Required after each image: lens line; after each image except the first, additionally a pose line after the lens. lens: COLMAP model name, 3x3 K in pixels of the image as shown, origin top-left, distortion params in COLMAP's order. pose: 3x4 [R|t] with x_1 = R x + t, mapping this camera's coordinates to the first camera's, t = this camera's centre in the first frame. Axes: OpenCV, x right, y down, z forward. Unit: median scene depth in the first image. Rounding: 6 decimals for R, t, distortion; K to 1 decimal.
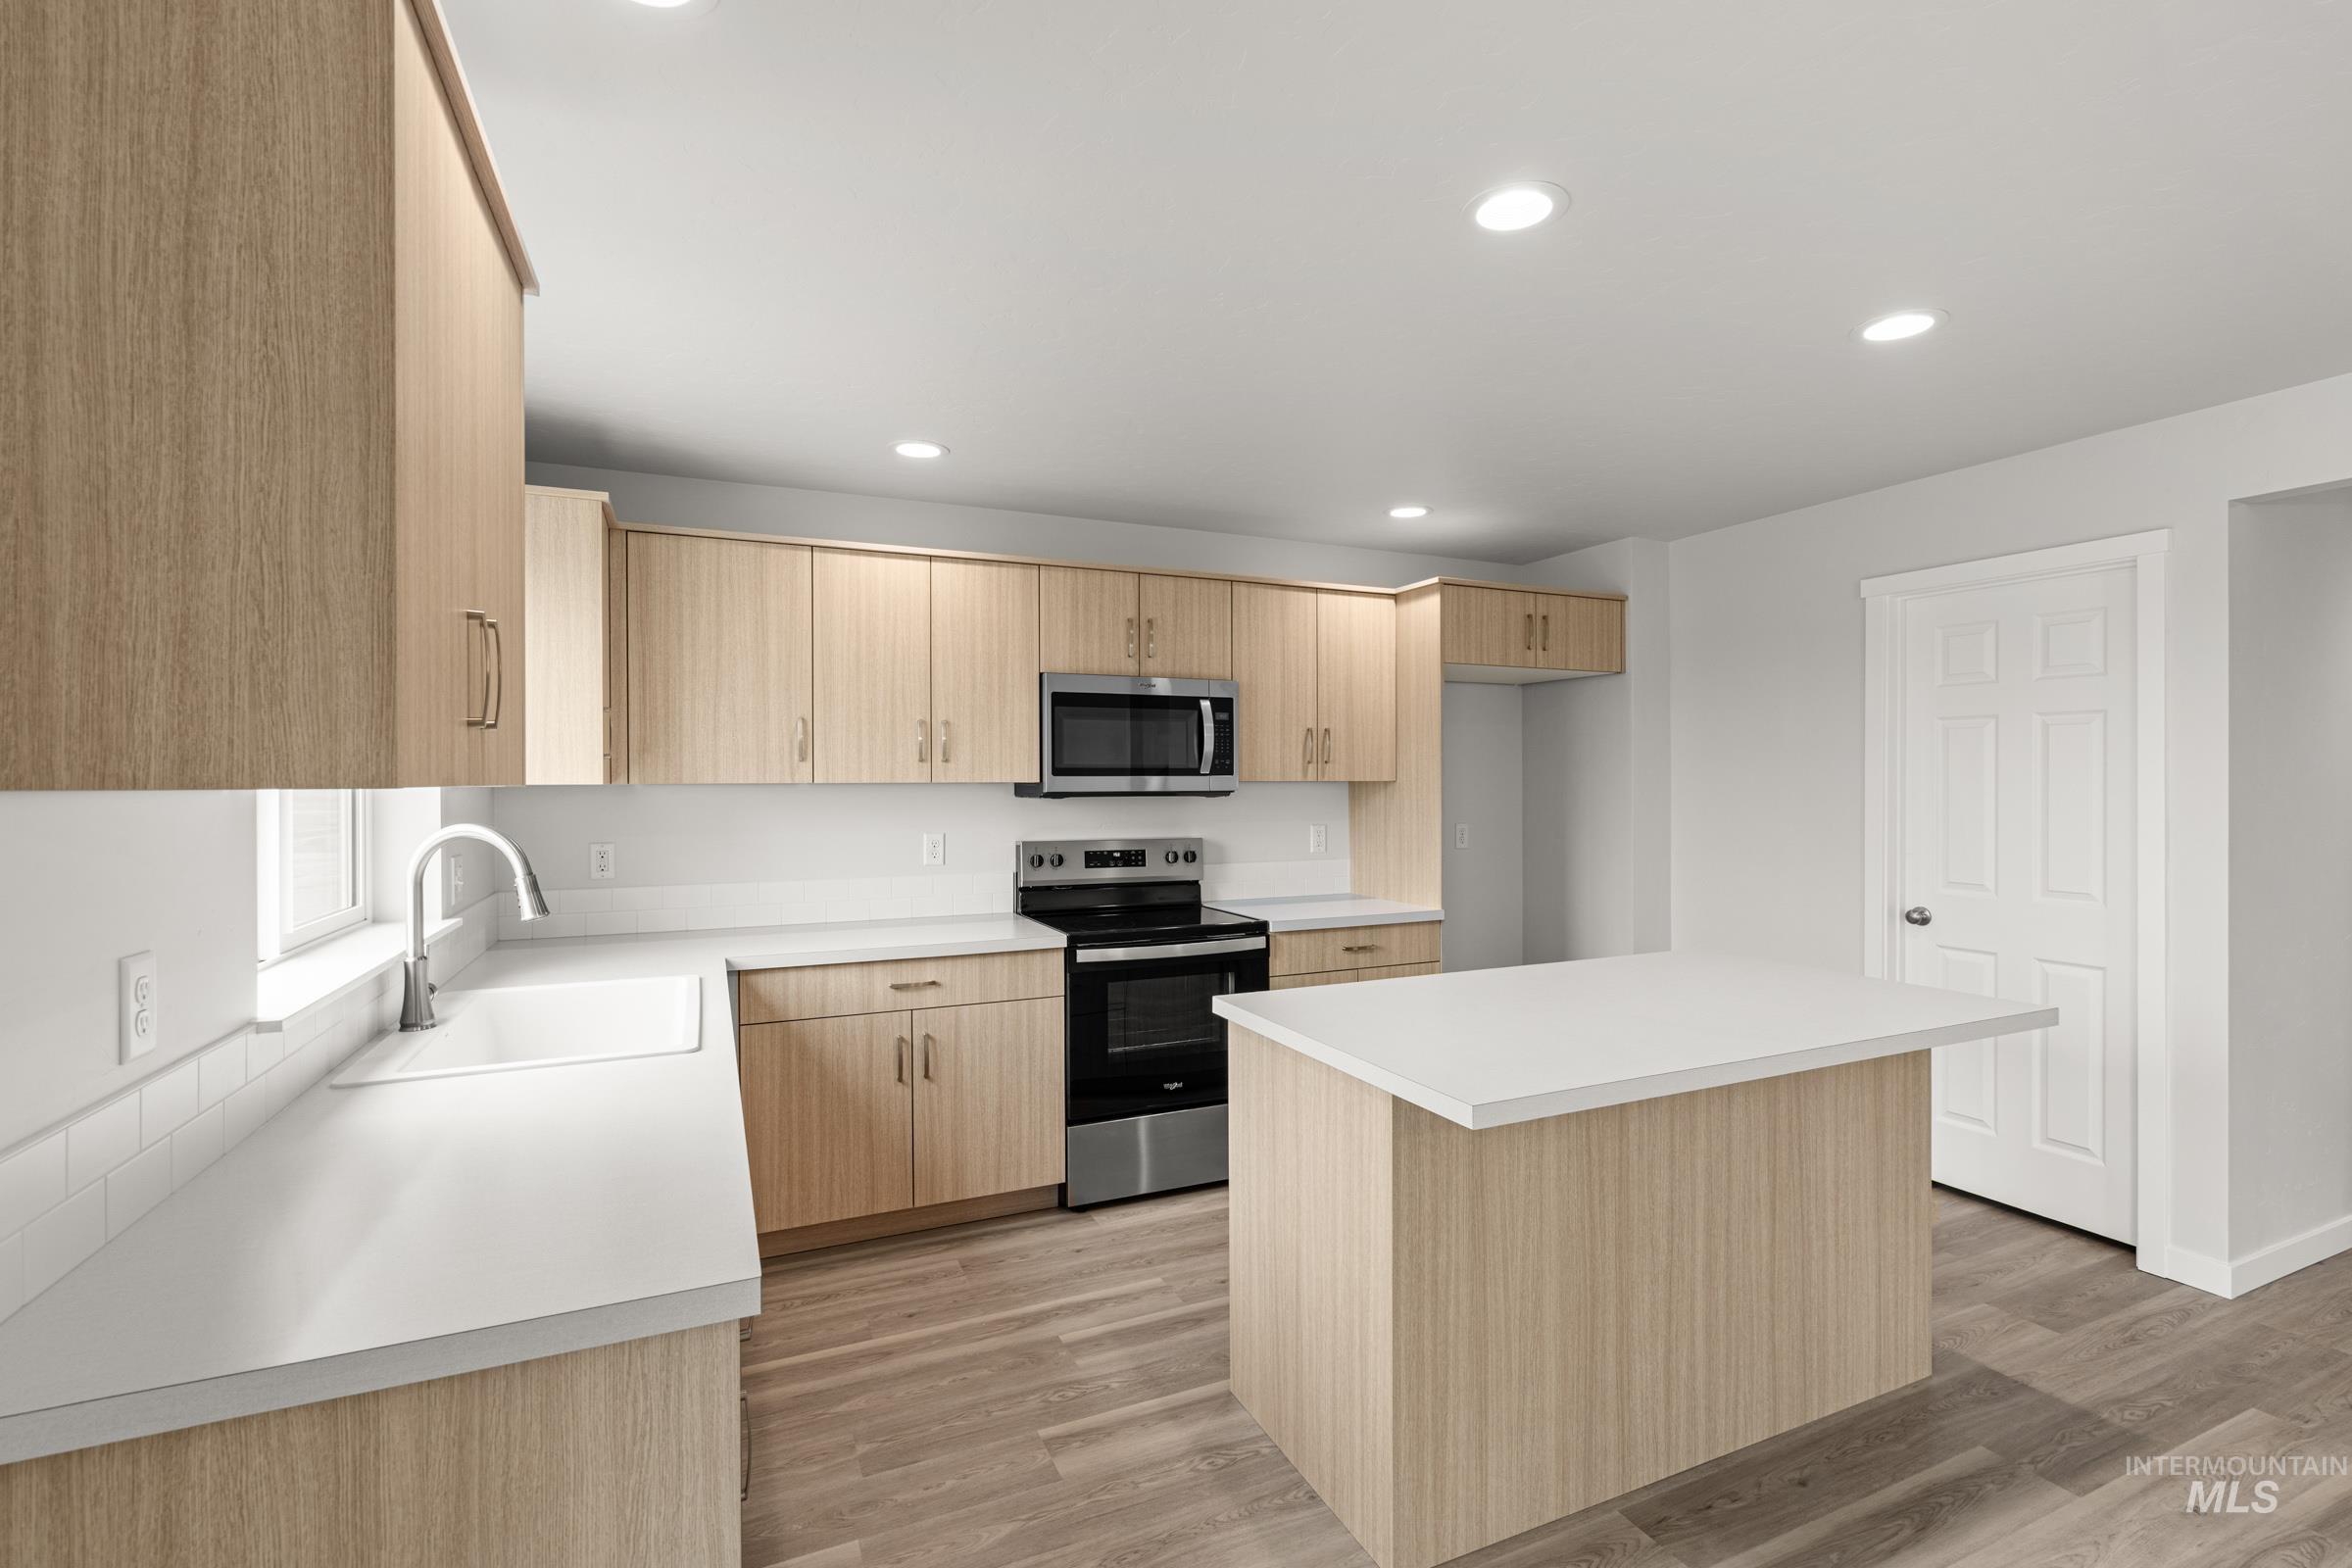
lens RADIAL K [[1071.2, 0, 1186.9], [0, 1071.2, 778.2], [0, 0, 1]] dist [-0.003948, 0.001755]
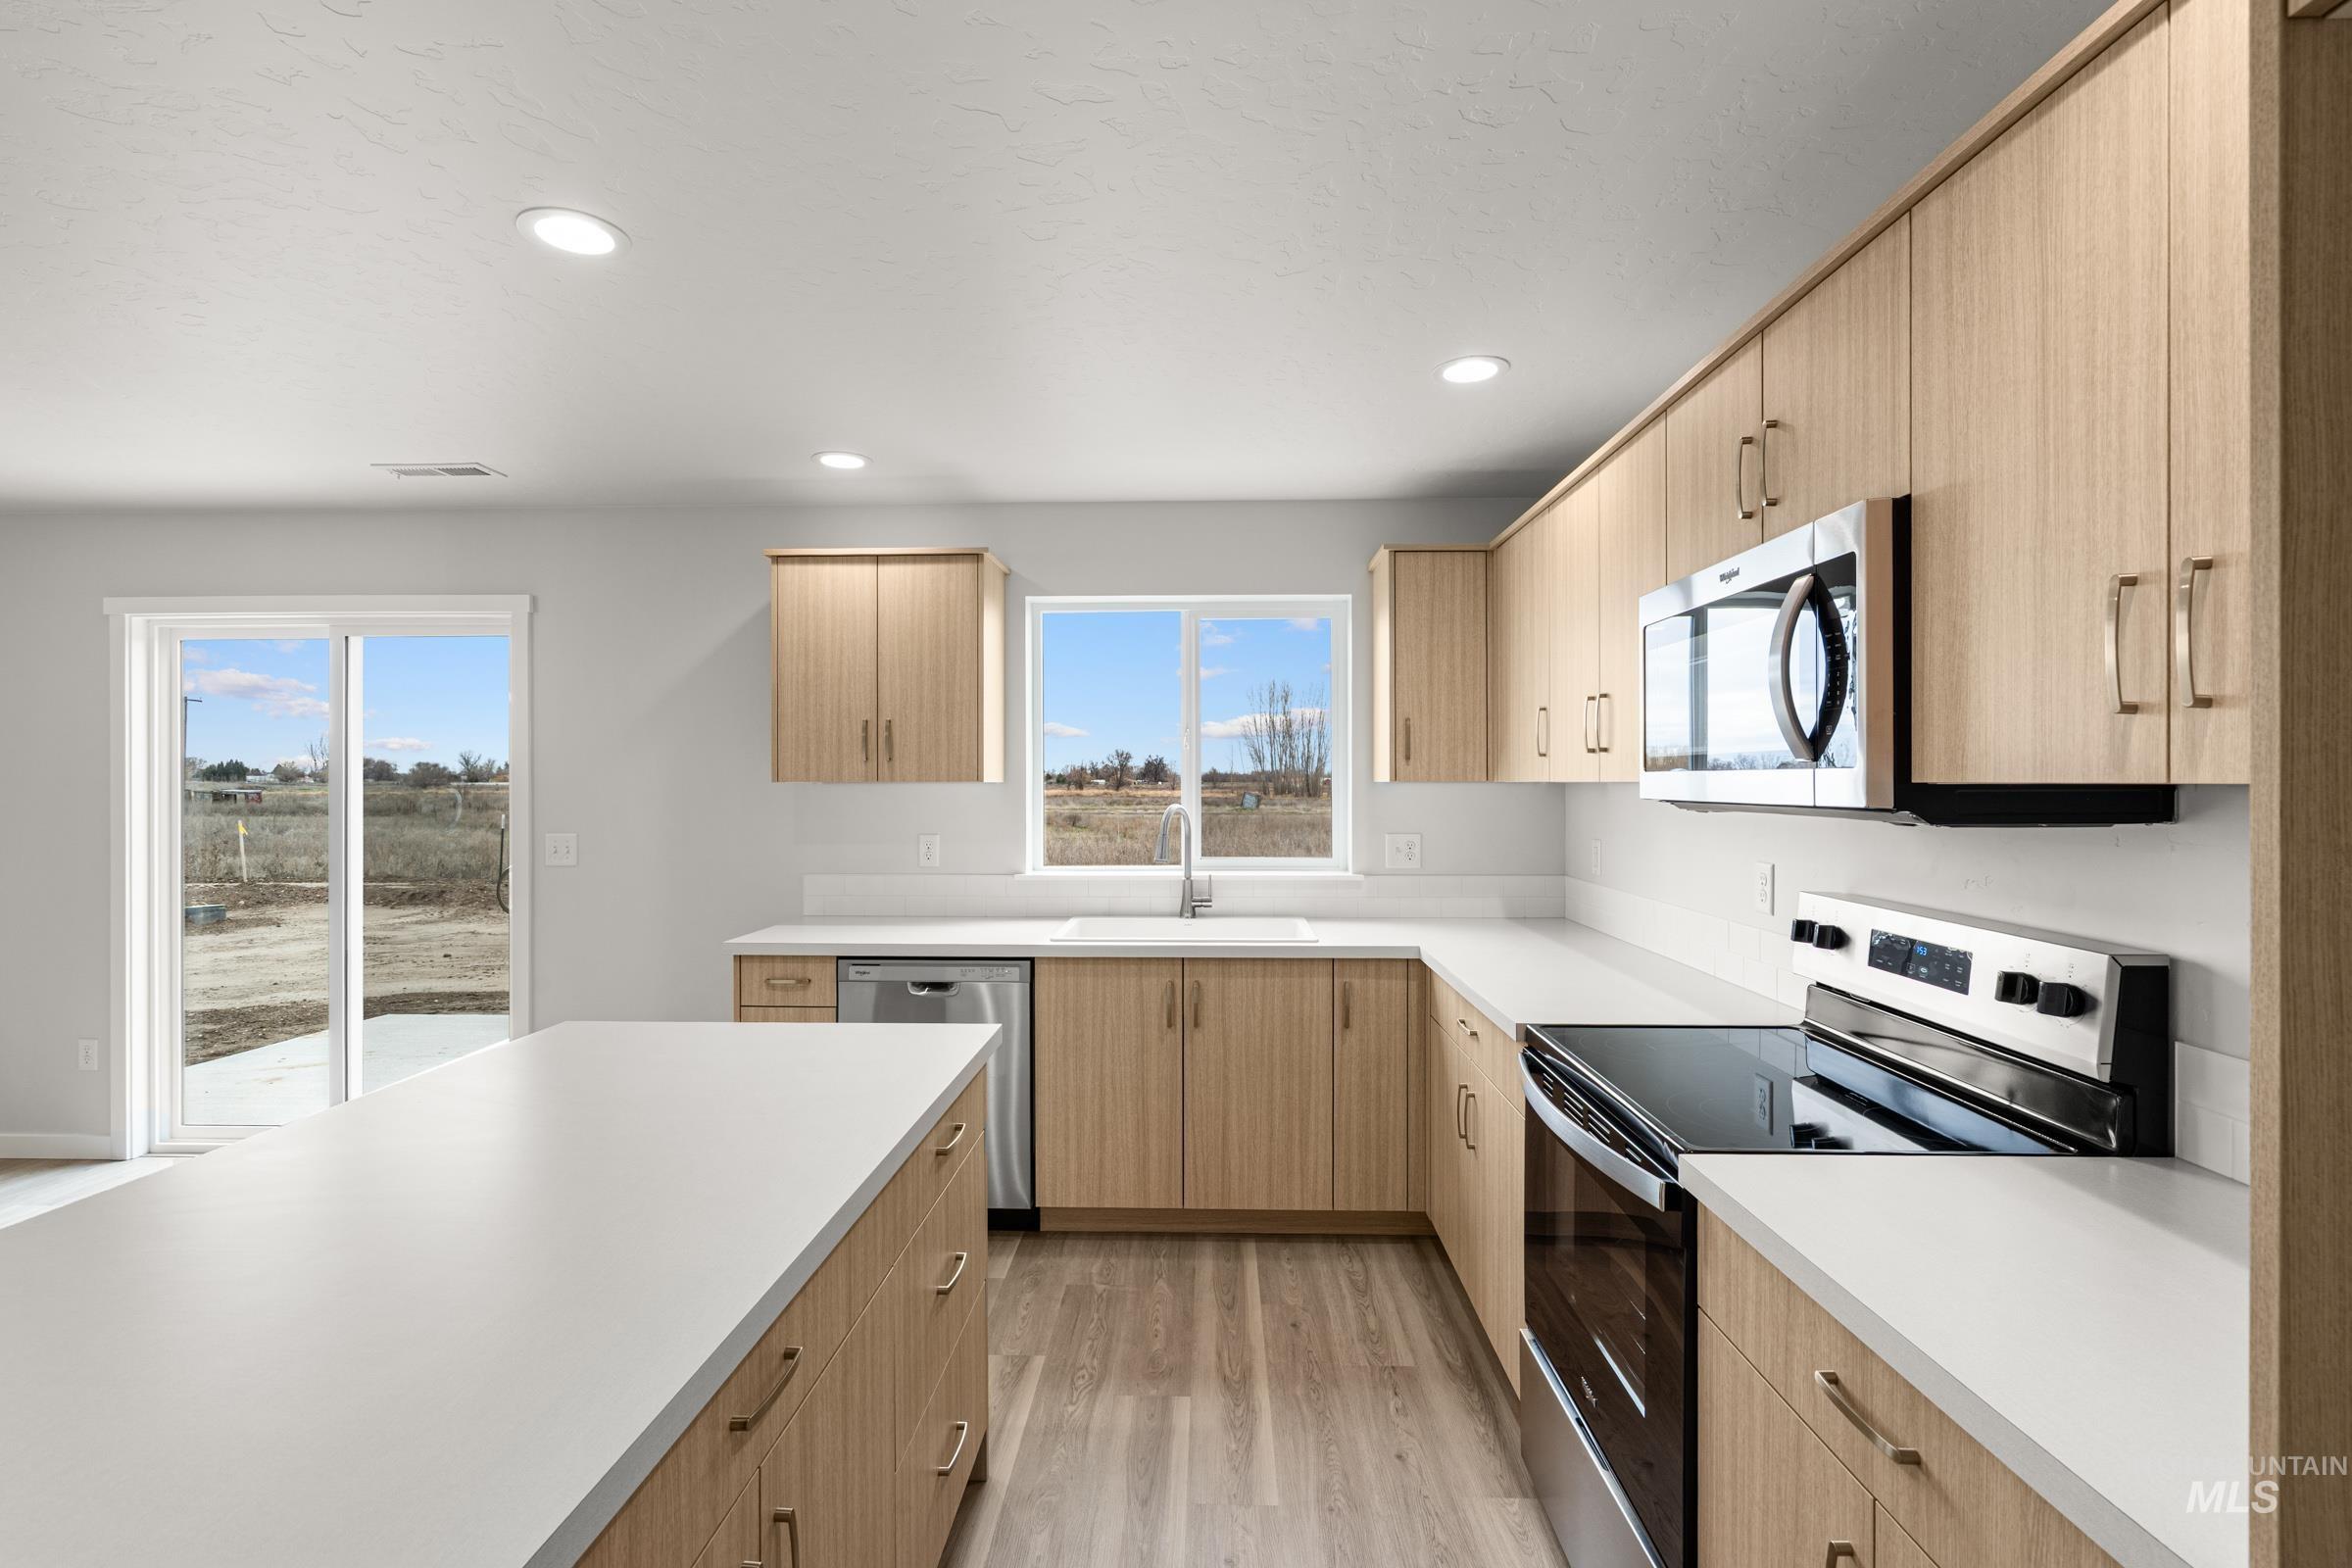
lens RADIAL K [[1071.2, 0, 1201.5], [0, 1071.2, 774.2], [0, 0, 1]] dist [-0.003948, 0.001755]
pose [[-0.445006, -0.003697, -0.895520, 0.648806], [0.002595, 0.999982, -0.005417, 0.001972], [0.895524, -0.004735, -0.444988, 1.339600]]
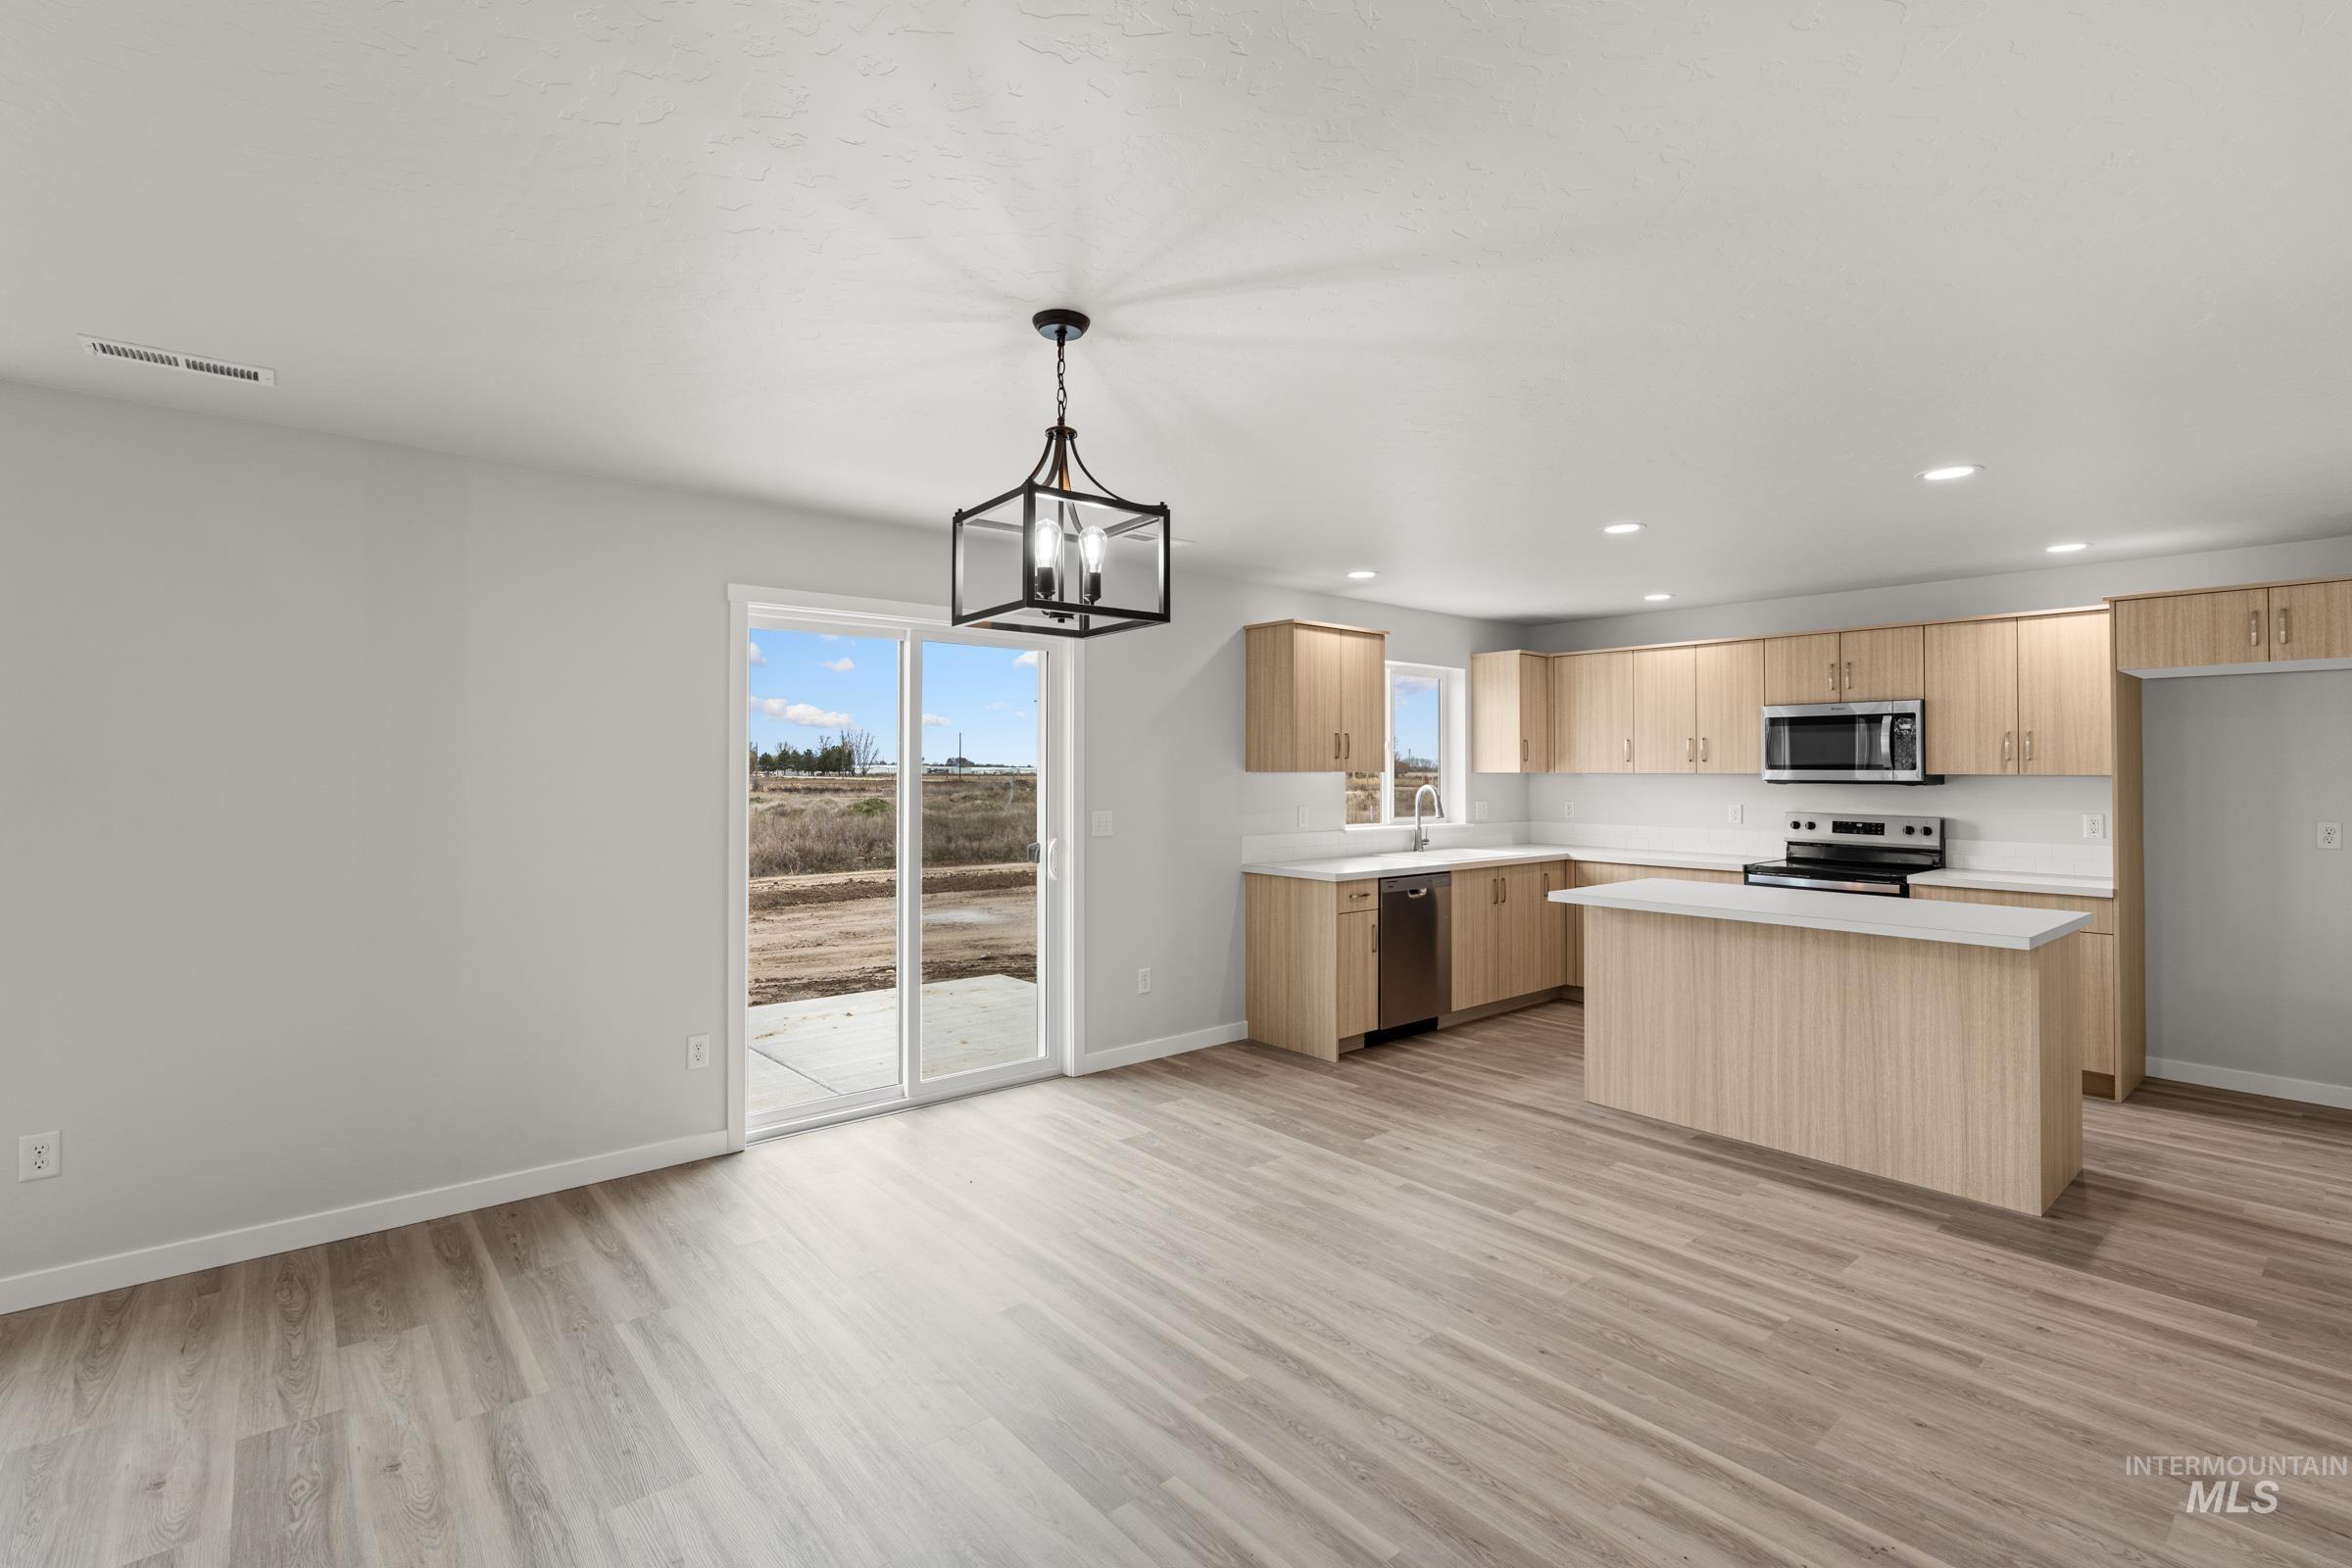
lens RADIAL K [[1071.2, 0, 1180.3], [0, 1071.2, 744.0], [0, 0, 1]] dist [-0.003948, 0.001755]
pose [[0.272214, -0.019934, -0.962030, 1.524204], [-0.003336, 0.999760, -0.021660, -0.004234], [0.962231, 0.009106, 0.272082, -0.370983]]
